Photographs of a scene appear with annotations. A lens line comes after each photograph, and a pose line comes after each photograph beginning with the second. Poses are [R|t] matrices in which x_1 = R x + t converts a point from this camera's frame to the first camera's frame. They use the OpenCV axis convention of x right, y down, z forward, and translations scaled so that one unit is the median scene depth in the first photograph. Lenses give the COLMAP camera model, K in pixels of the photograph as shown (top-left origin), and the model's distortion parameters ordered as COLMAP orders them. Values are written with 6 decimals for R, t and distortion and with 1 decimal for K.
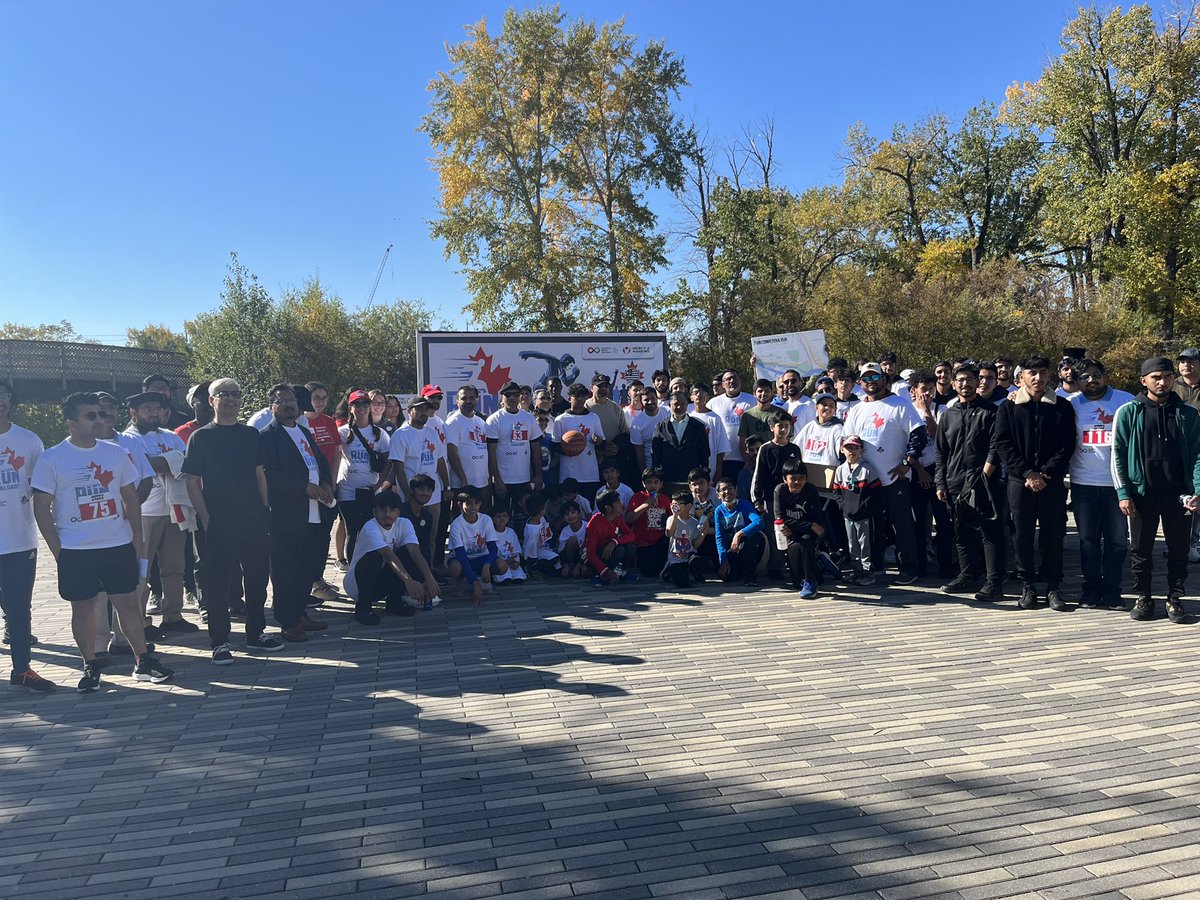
lens RADIAL K [[935.4, 0, 600.0], [0, 935.4, 450.0], [0, 0, 1]] dist [0.105194, -0.140364]
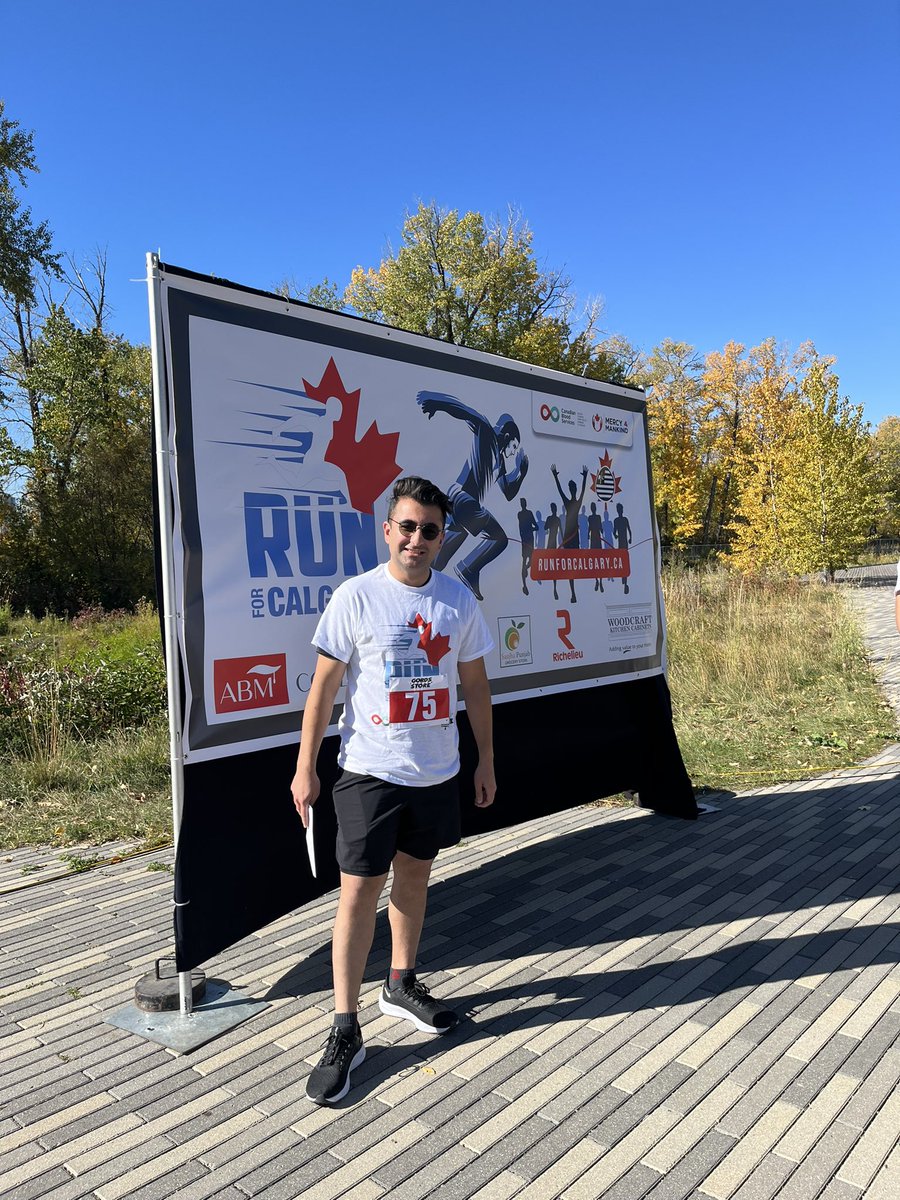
lens RADIAL K [[935.4, 0, 487.0], [0, 935.4, 610.7], [0, 0, 1]] dist [0.105194, -0.140364]
pose [[0.814180, -0.022280, 0.580185, -0.208402], [0.037143, 0.999215, -0.013751, -0.013619], [-0.579423, 0.032746, 0.814369, 0.542578]]
